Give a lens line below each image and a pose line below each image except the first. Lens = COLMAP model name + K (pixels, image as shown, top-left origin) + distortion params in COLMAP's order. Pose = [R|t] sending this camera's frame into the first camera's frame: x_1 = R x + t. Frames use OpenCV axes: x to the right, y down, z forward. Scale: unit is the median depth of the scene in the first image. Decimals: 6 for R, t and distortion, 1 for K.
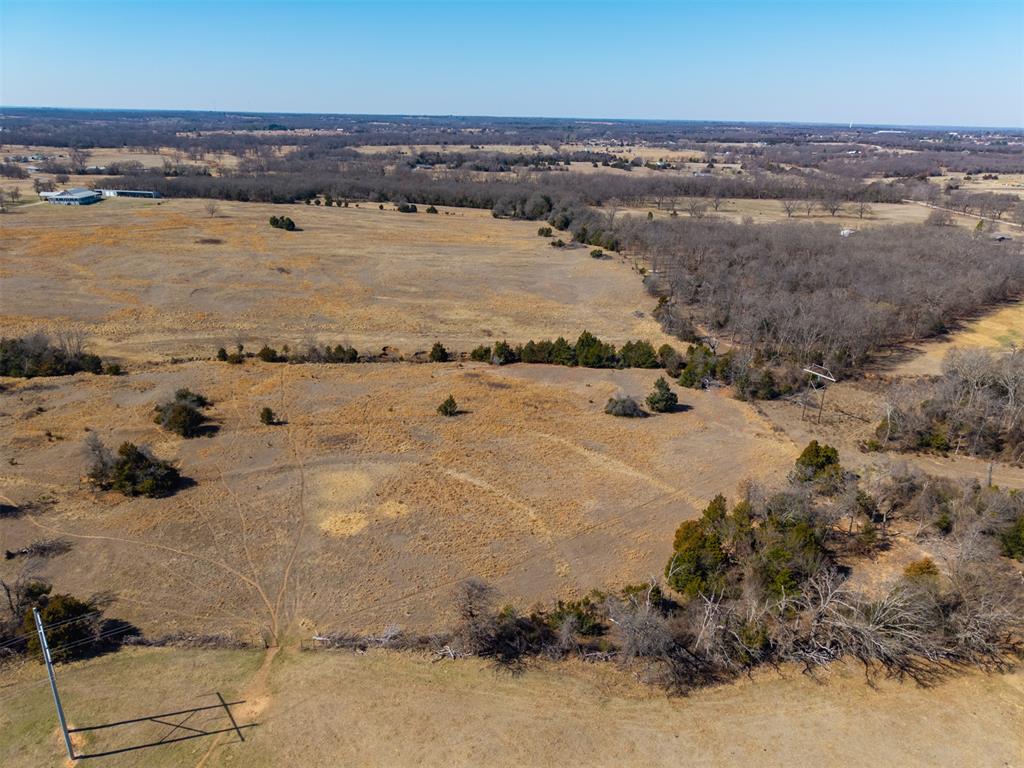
lens RADIAL K [[708.2, 0, 512.0], [0, 708.2, 384.0], [0, 0, 1]] dist [0.055405, -0.078685]
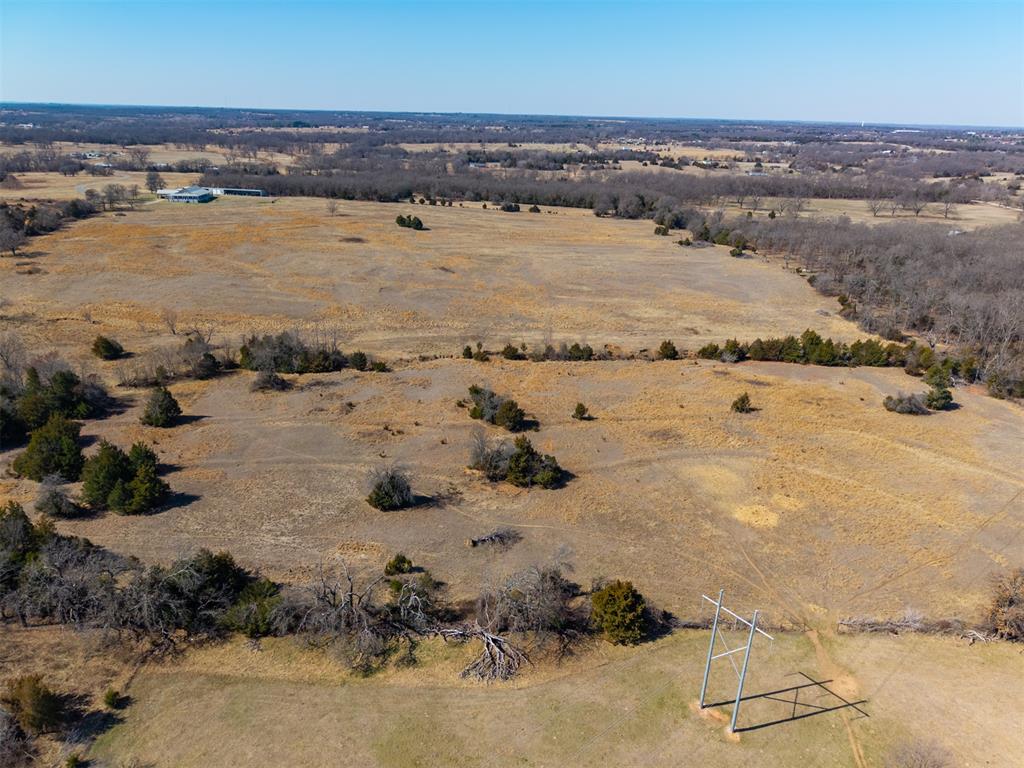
lens RADIAL K [[708.2, 0, 512.0], [0, 708.2, 384.0], [0, 0, 1]] dist [0.055405, -0.078685]
pose [[0.999994, 0.003194, 0.001454, -0.147001], [-0.003199, 0.999990, 0.003187, 0.000529], [-0.001444, -0.003191, 0.999994, -0.009915]]
